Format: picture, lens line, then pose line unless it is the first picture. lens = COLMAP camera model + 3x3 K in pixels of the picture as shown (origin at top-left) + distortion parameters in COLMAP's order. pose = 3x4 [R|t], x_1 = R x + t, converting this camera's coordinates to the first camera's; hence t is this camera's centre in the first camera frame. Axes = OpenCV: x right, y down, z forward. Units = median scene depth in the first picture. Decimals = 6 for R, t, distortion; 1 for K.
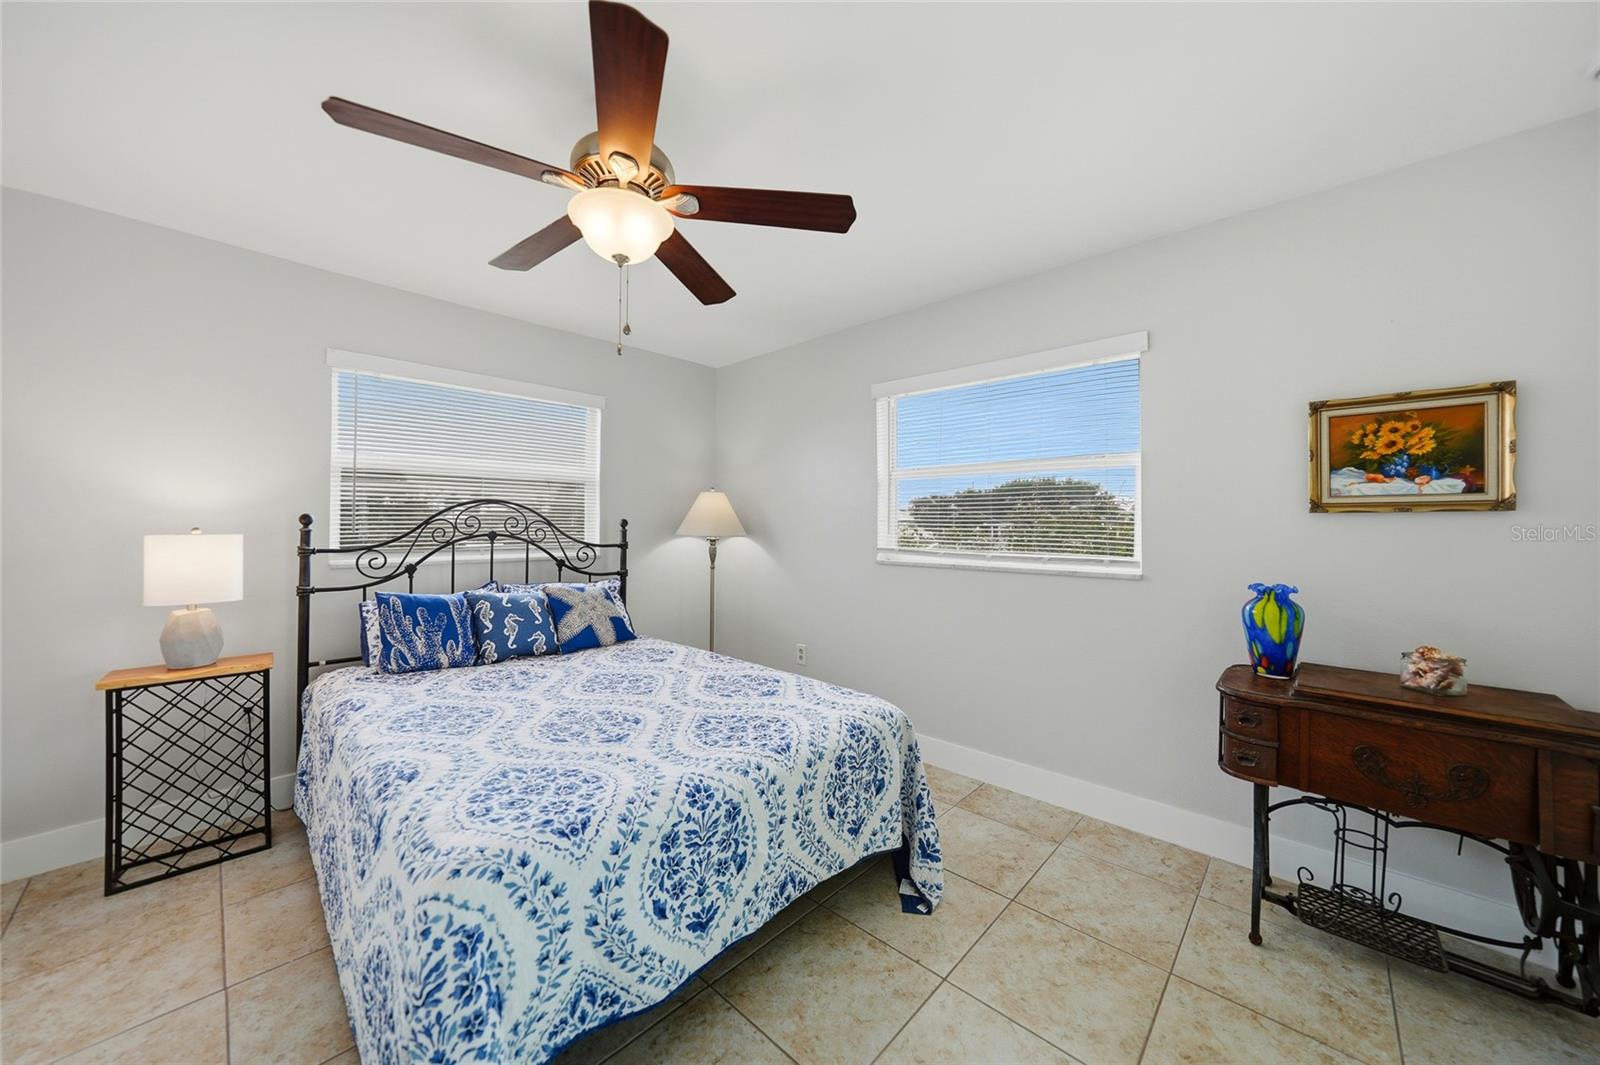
lens RADIAL K [[562.9, 0, 800.9], [0, 562.9, 524.4], [0, 0, 1]] dist [-0.025198, 0.005555]
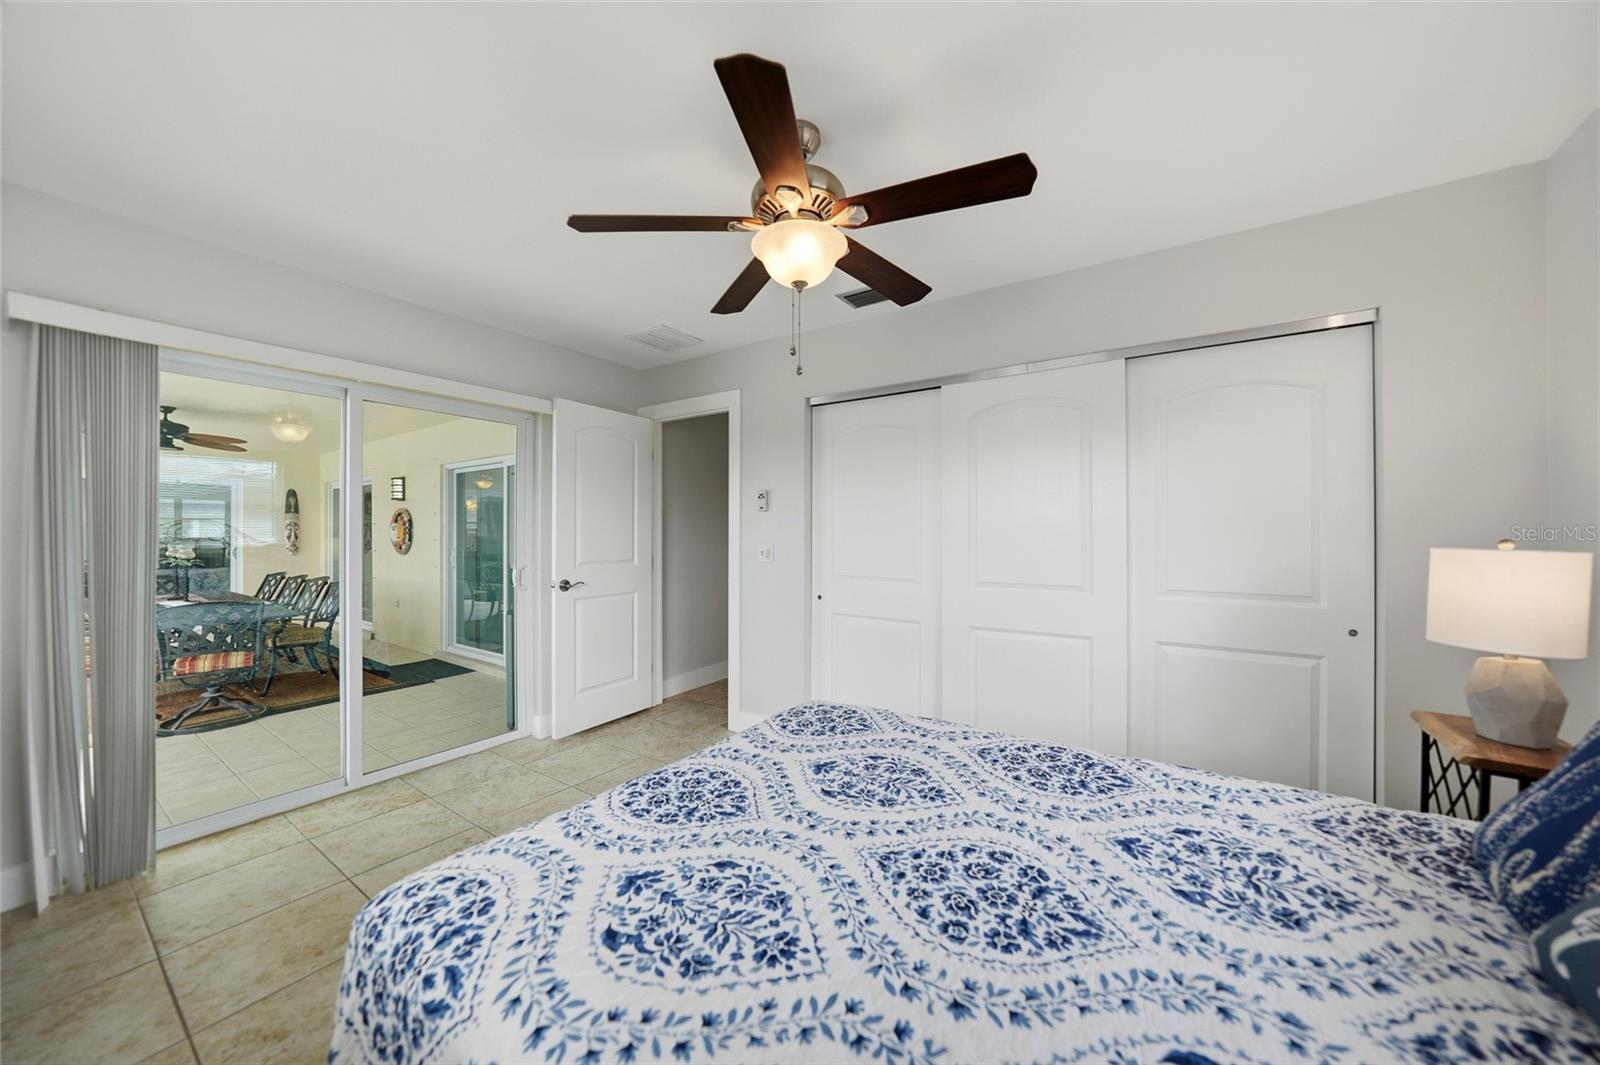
lens RADIAL K [[562.9, 0, 800.9], [0, 562.9, 524.4], [0, 0, 1]] dist [-0.025198, 0.005555]
pose [[-0.987139, -0.001188, -0.159859, -0.401674], [0.000593, 0.999938, -0.011089, -0.002097], [0.159863, -0.011041, -0.987078, 1.604844]]
